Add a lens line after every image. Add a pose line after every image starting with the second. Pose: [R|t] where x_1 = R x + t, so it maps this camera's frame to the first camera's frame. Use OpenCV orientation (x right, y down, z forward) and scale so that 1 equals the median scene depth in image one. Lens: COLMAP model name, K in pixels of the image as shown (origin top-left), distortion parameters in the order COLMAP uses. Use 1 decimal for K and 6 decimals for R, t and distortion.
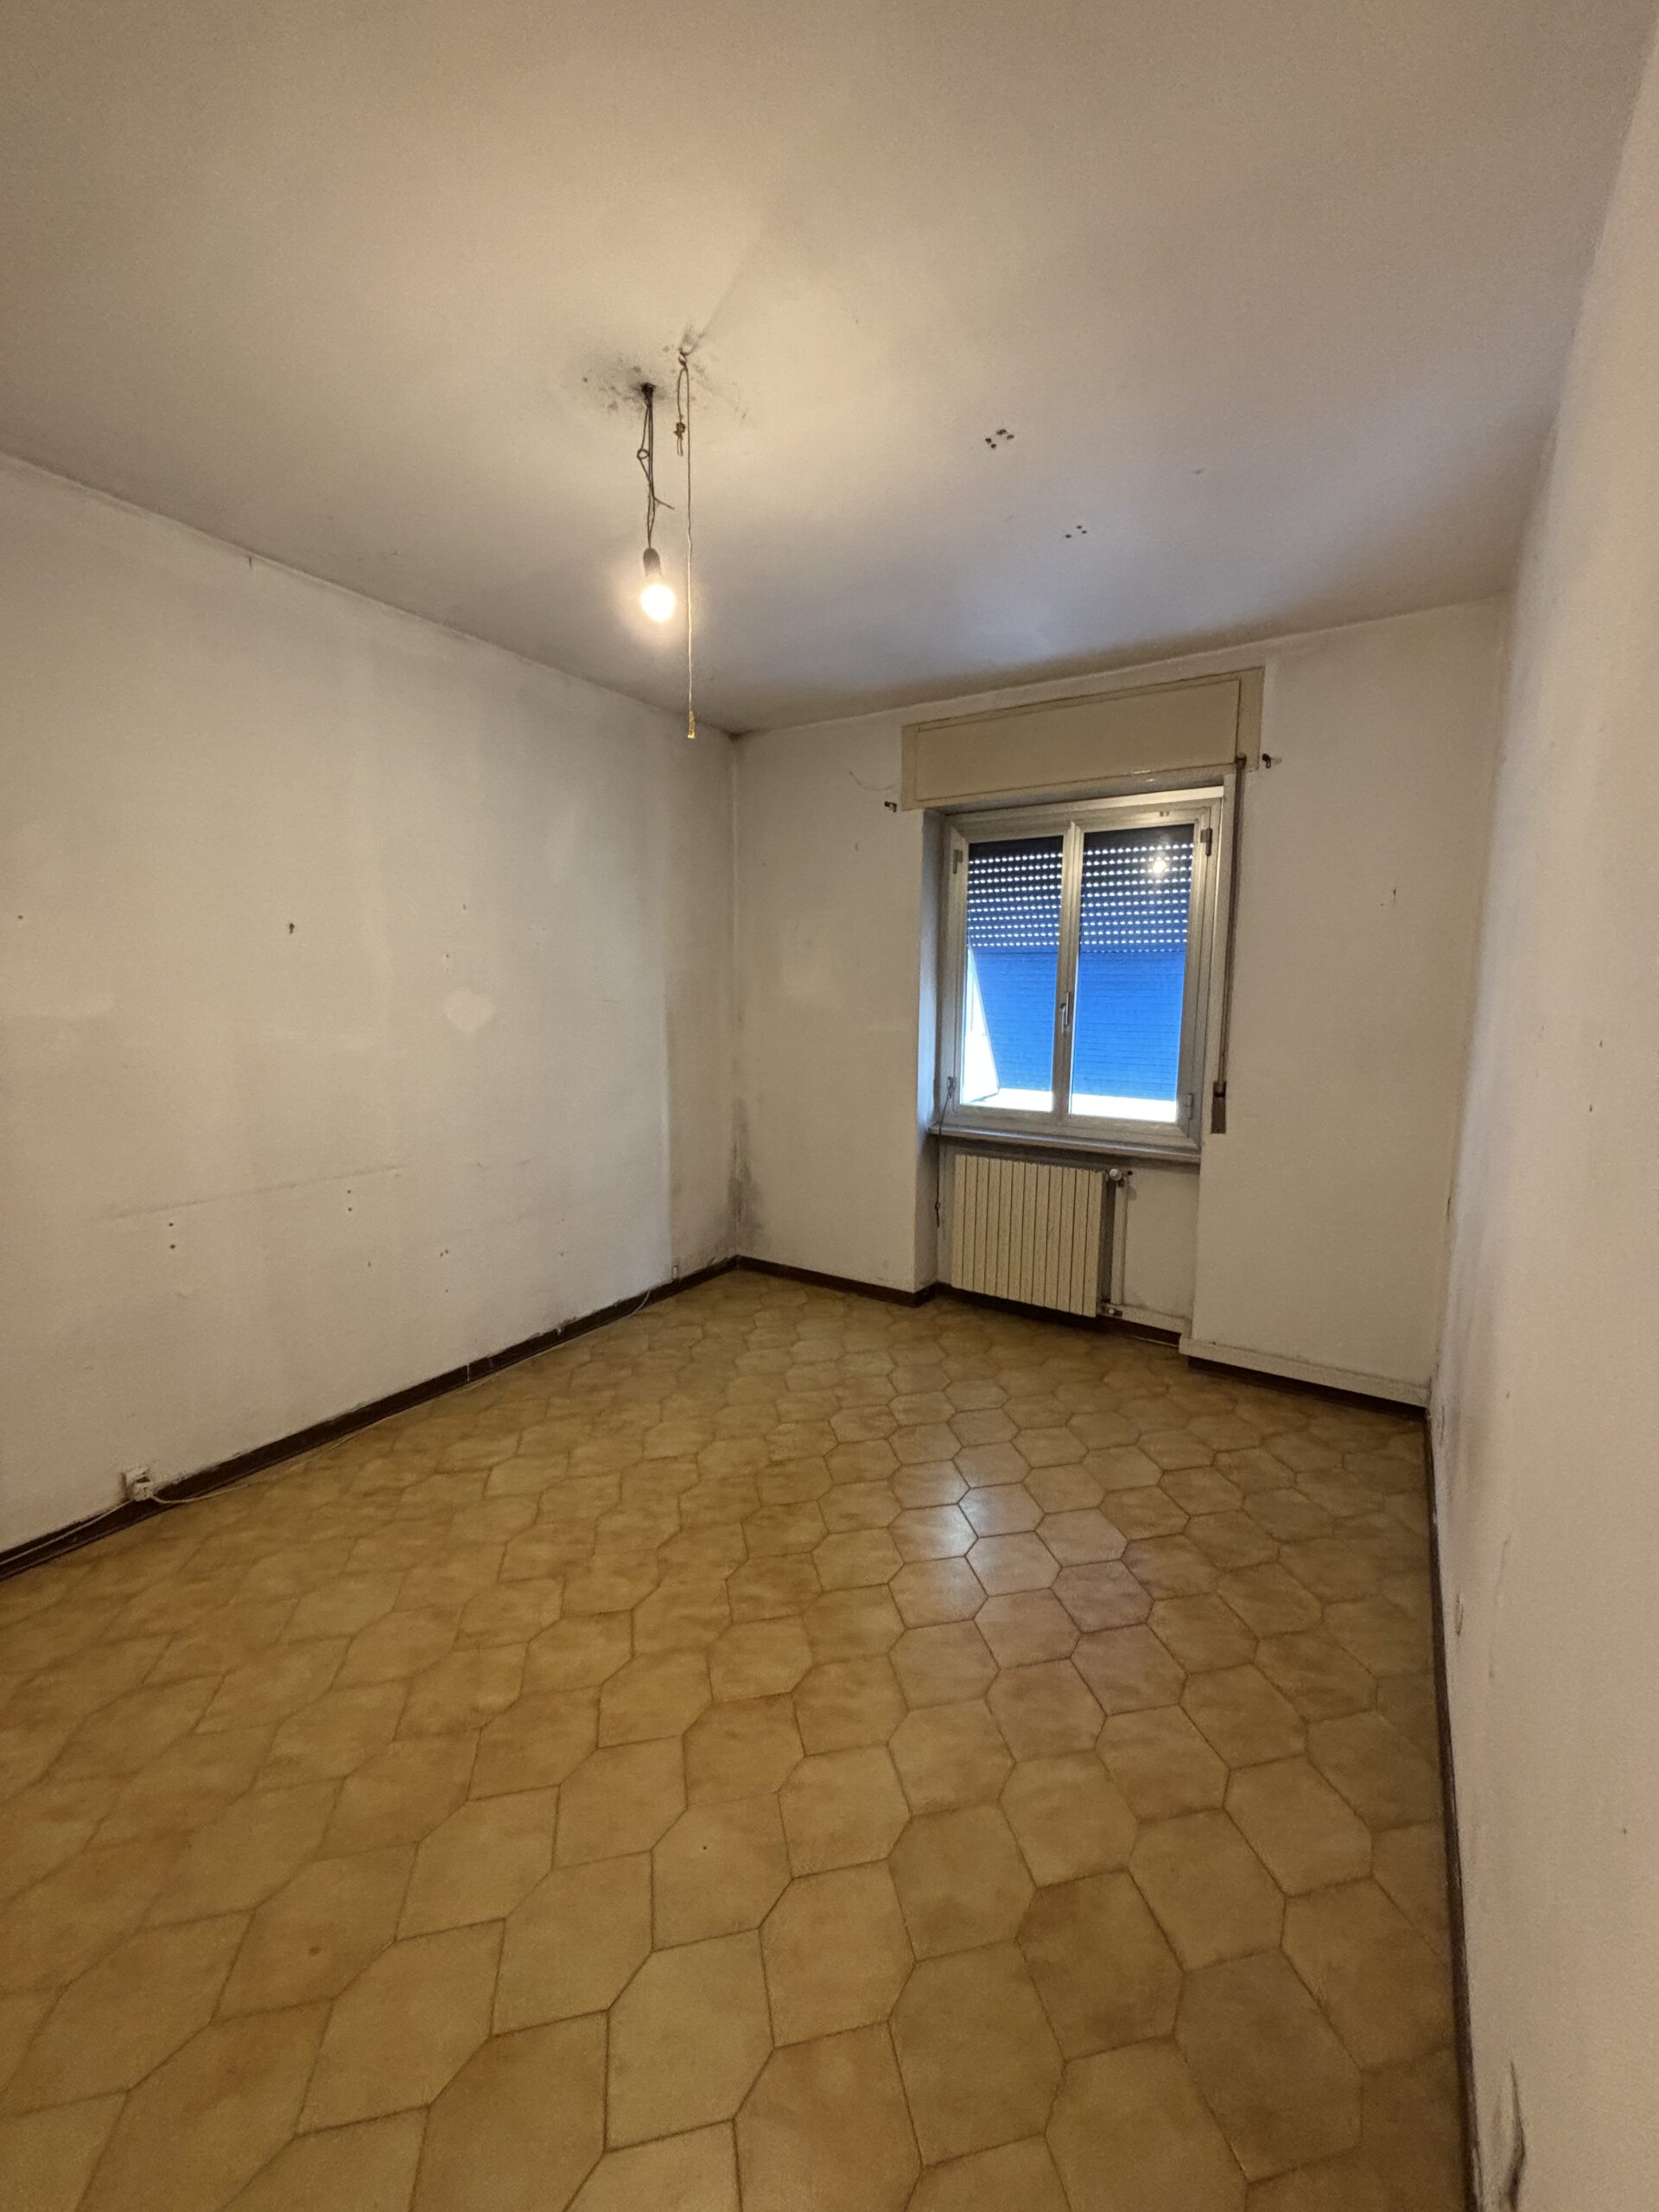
lens RADIAL K [[885.4, 0, 826.5], [0, 885.4, 1101.7], [0, 0, 1]] dist [0.004900, -0.000258]
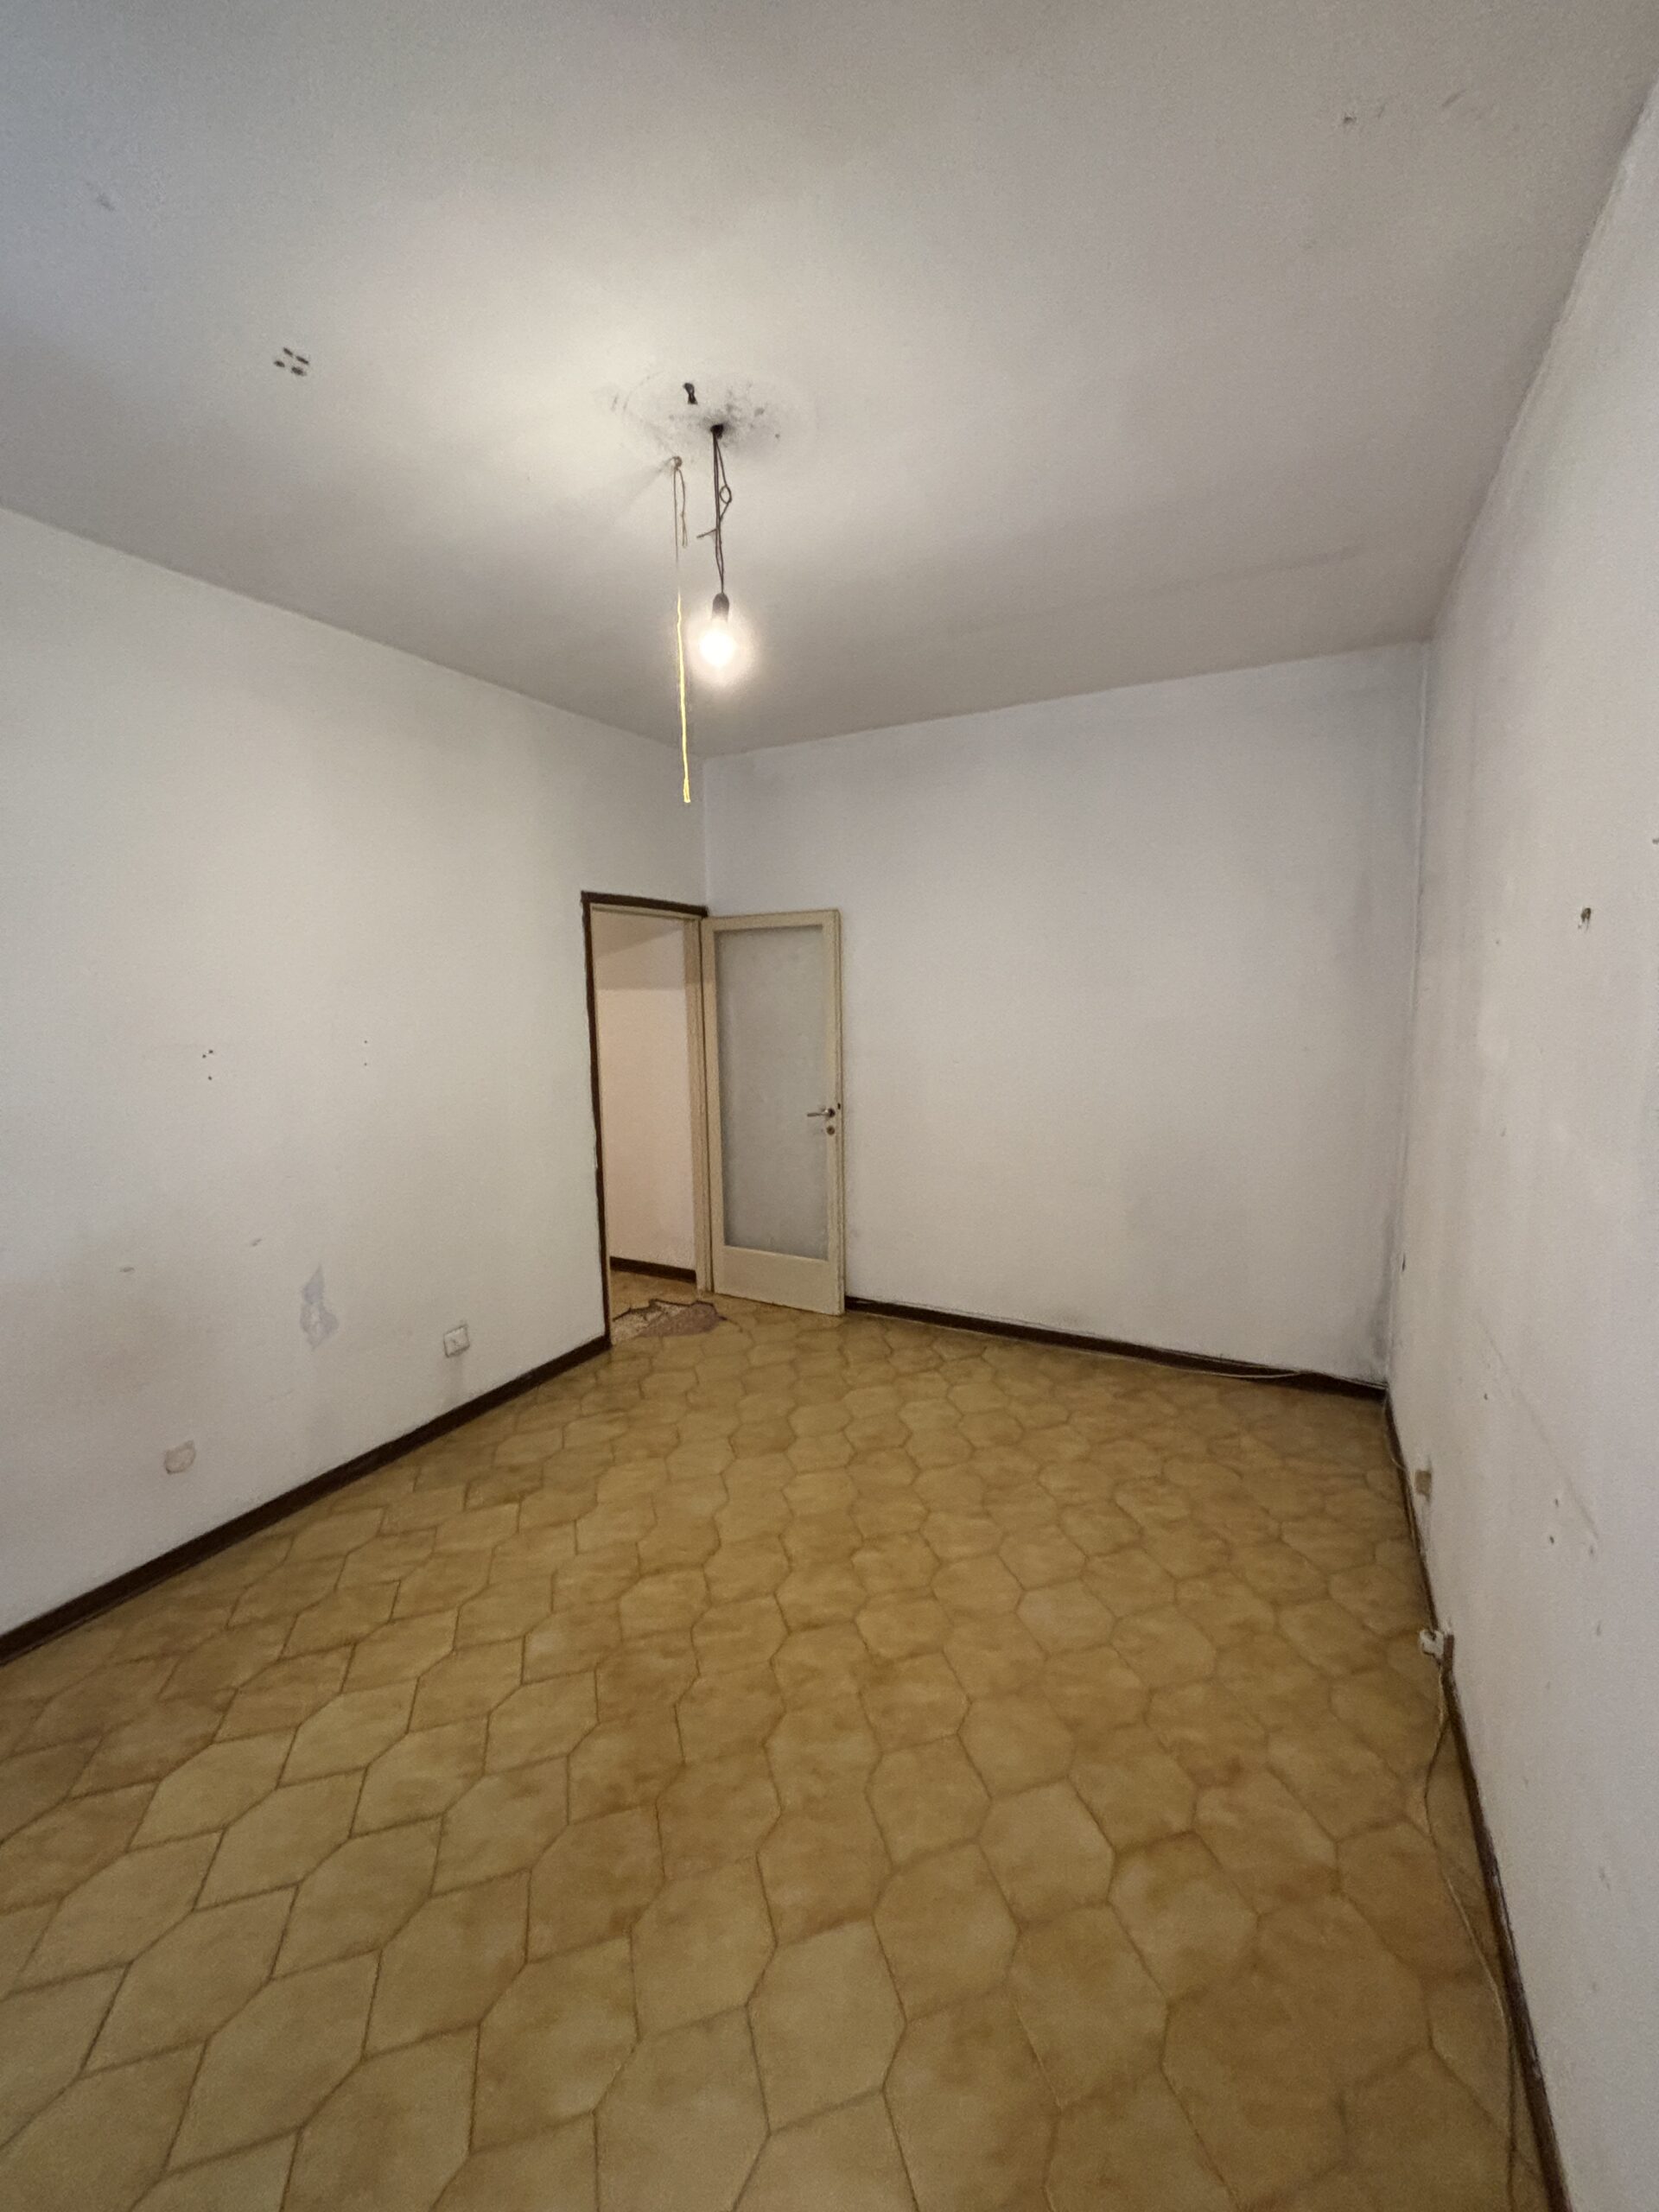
lens RADIAL K [[901.3, 0, 829.5], [0, 901.3, 1106.0], [0, 0, 1]] dist [-0.000050, 0.000161]
pose [[-0.996878, 0.021697, -0.075913, -0.141035], [0.001708, 0.967199, 0.254014, -0.199232], [0.078934, 0.253092, -0.964217, 1.309645]]
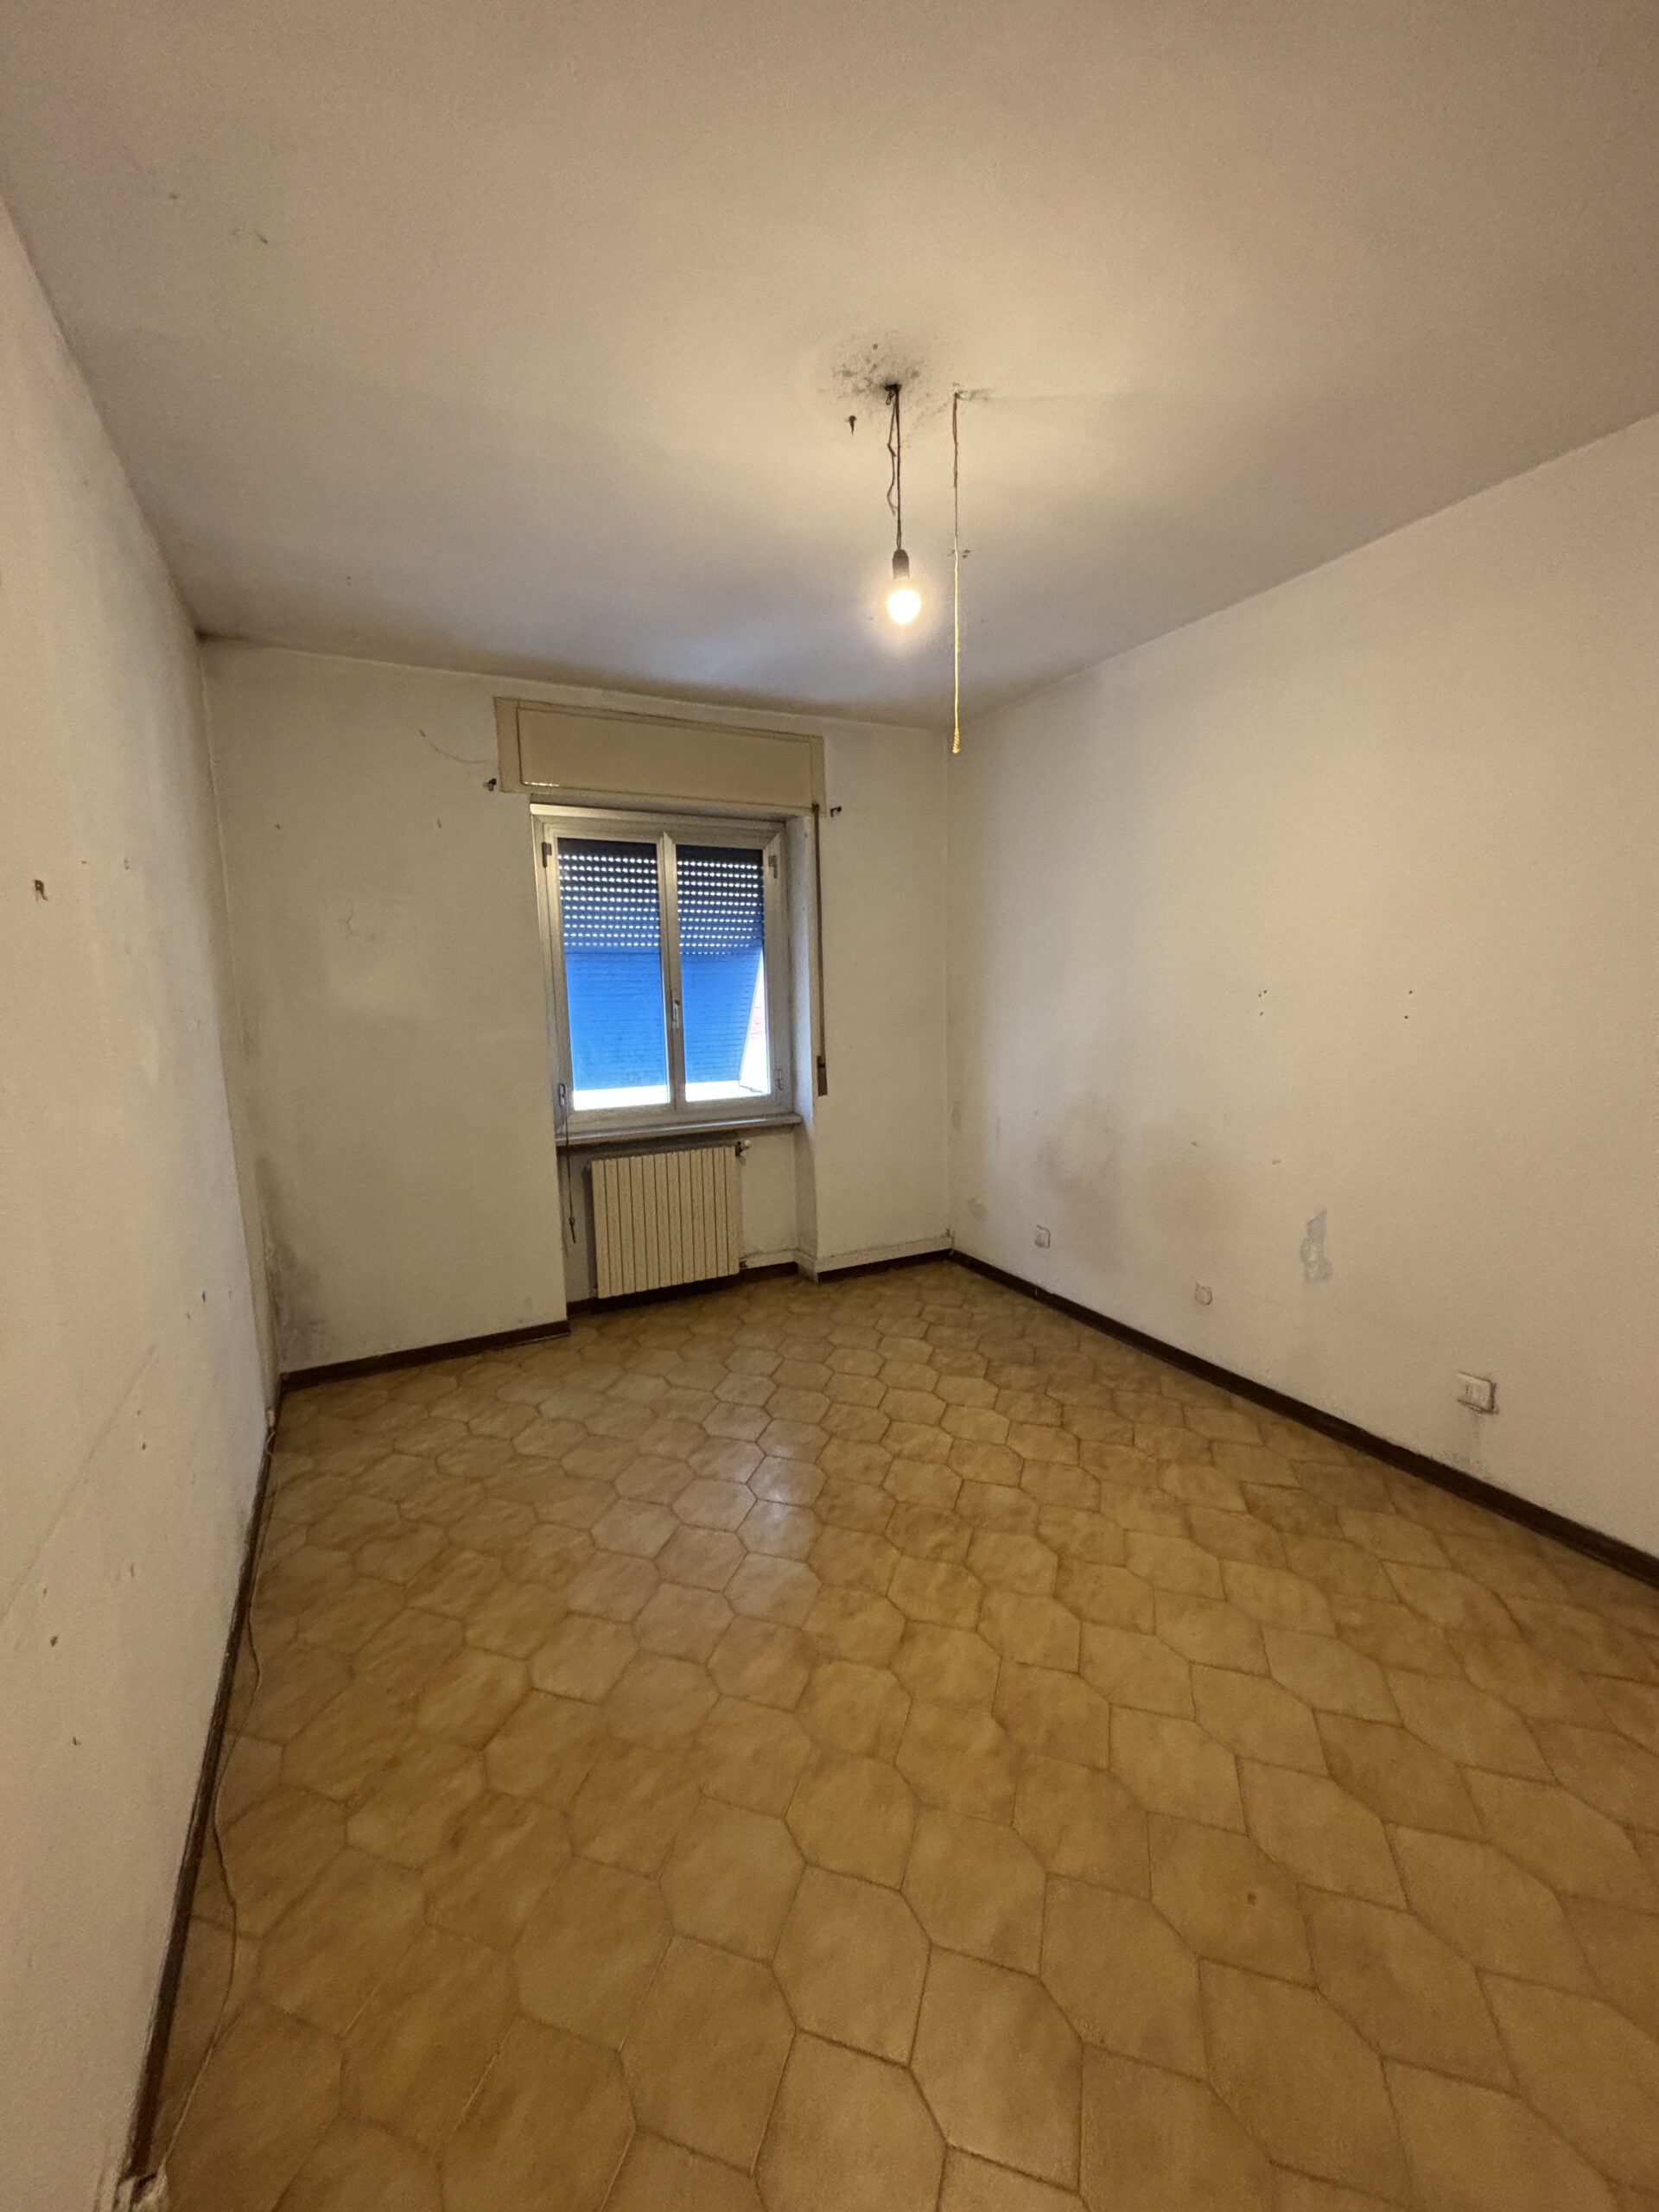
lens RADIAL K [[883.3, 0, 829.5], [0, 883.3, 1106.0], [0, 0, 1]] dist [-0.000659, 0.000062]
pose [[0.497908, -0.140337, 0.855800, -0.722964], [0.136592, 0.987193, 0.082414, -0.059145], [-0.856405, 0.075861, 0.510700, 0.374239]]
